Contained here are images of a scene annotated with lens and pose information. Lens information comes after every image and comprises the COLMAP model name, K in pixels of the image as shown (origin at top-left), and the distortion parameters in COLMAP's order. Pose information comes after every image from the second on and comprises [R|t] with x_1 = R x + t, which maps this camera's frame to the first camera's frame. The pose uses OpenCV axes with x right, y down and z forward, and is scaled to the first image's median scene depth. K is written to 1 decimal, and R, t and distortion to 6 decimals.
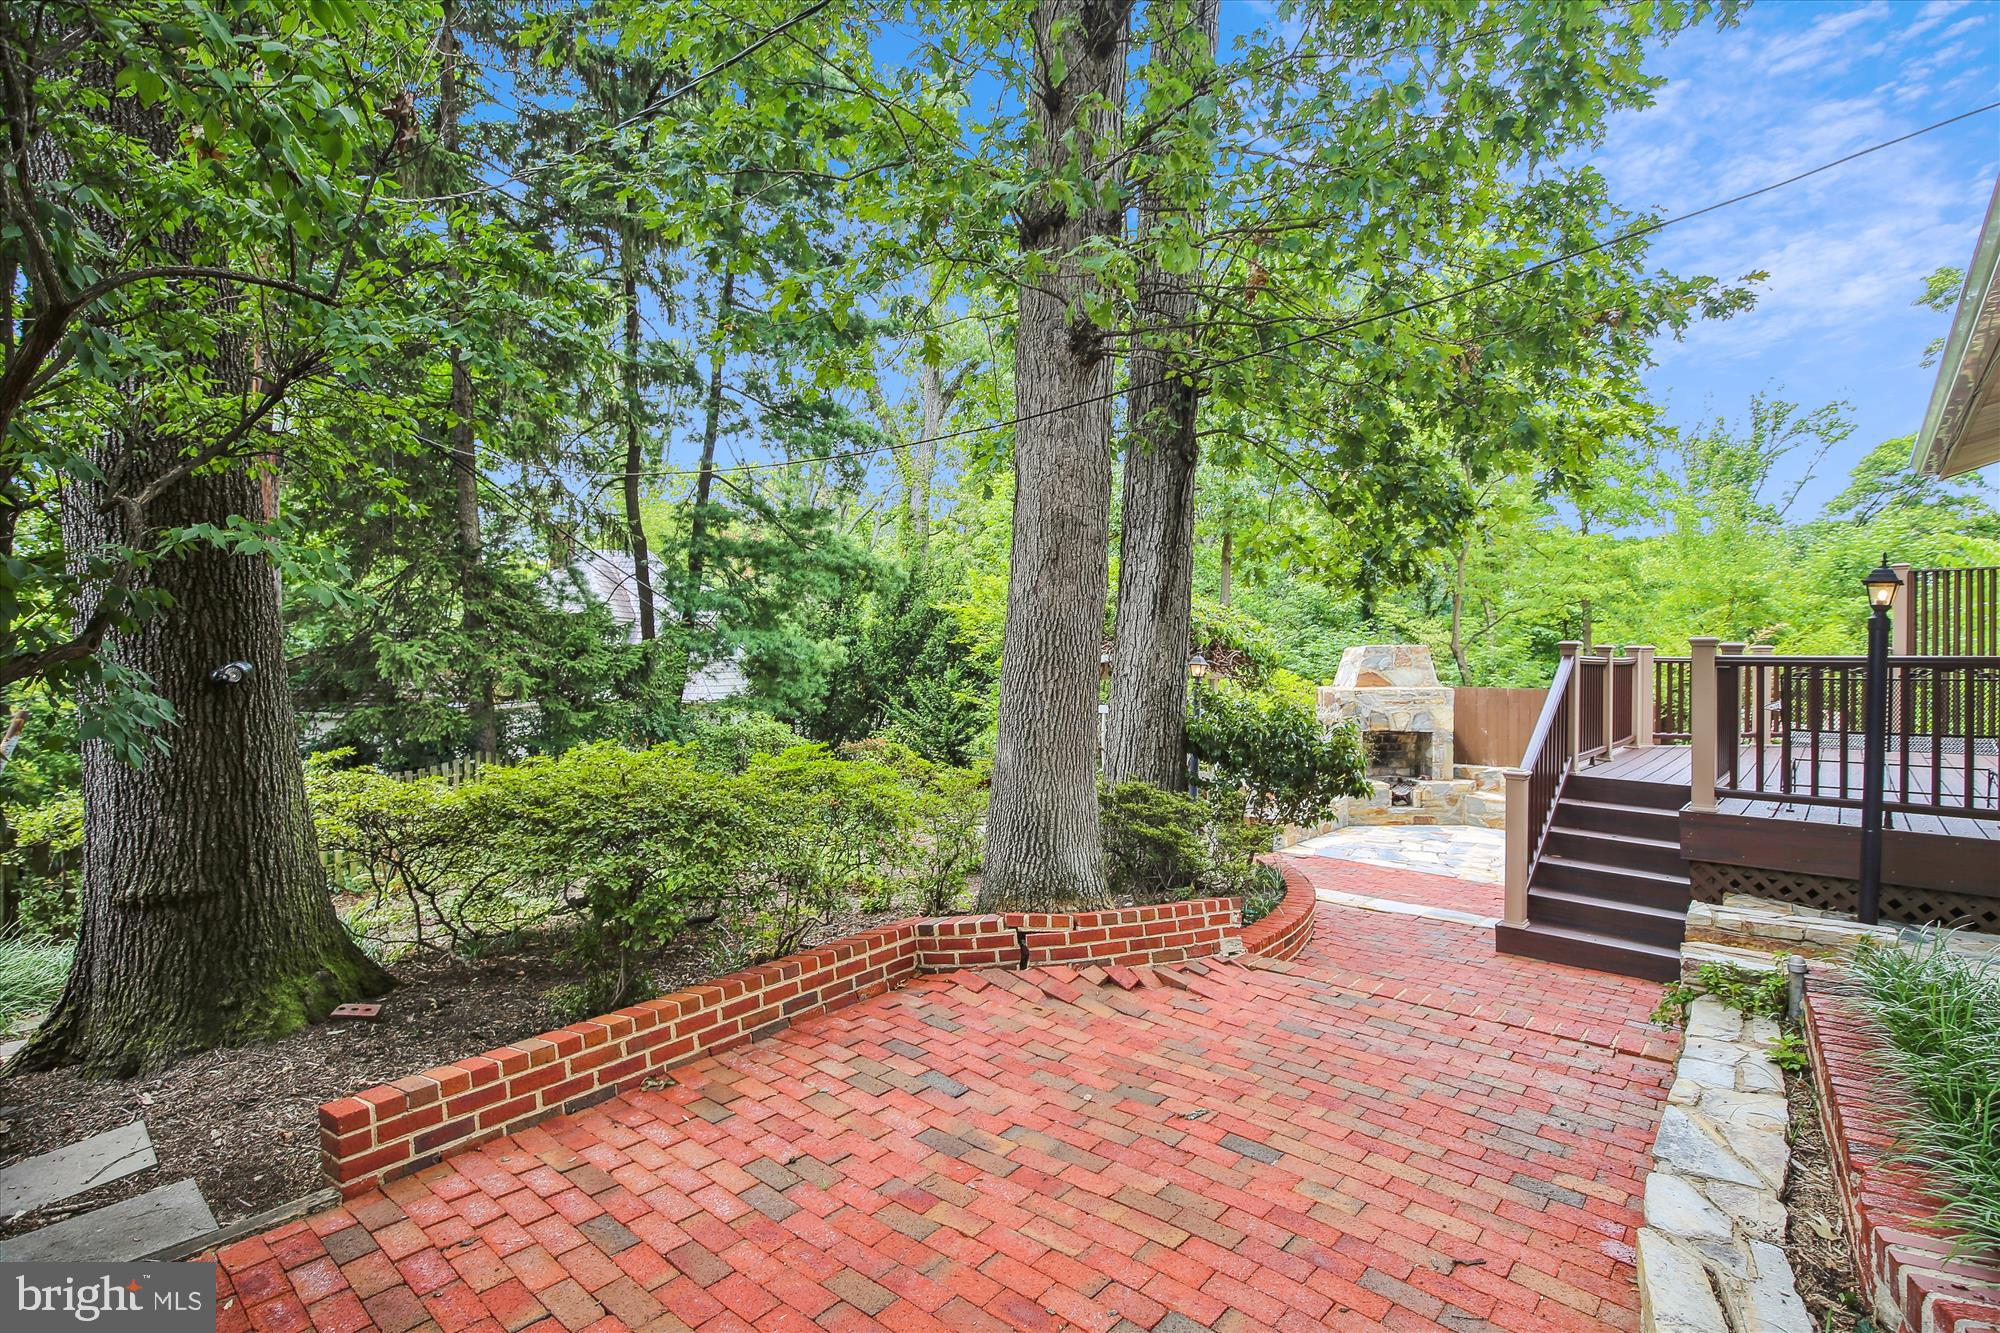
lens RADIAL K [[943.2, 0, 1008.0], [0, 943.2, 673.4], [0, 0, 1]] dist [-0.026178, 0.002127]
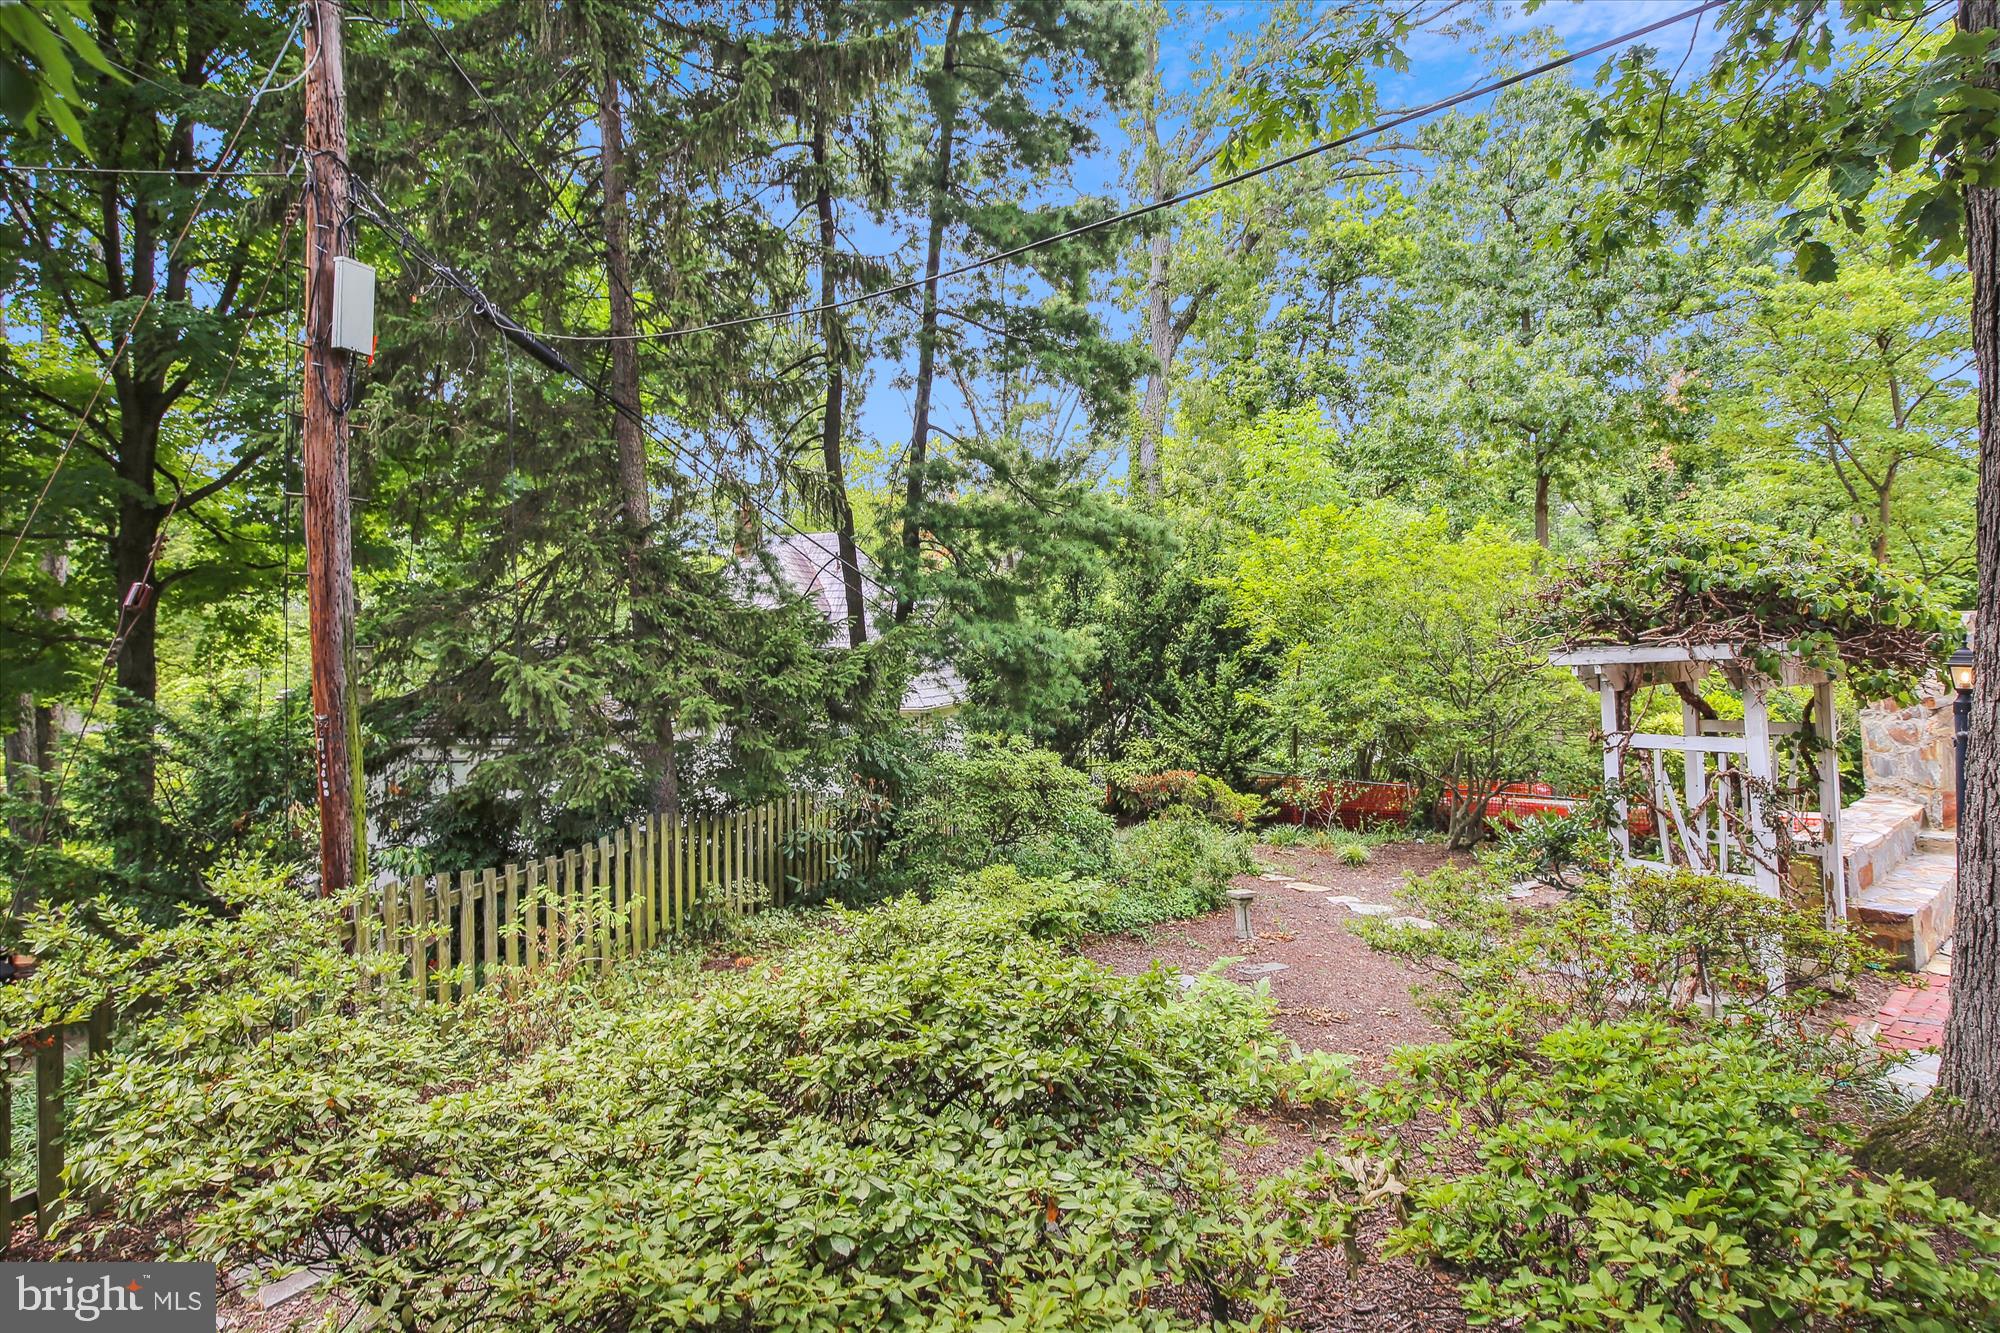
lens RADIAL K [[943.2, 0, 1003.7], [0, 943.2, 653.5], [0, 0, 1]] dist [-0.026178, 0.002127]
pose [[0.984090, -0.030246, -0.175078, -0.125523], [0.030284, 0.999538, -0.002457, -0.017870], [0.175072, -0.002884, 0.984551, 0.246197]]
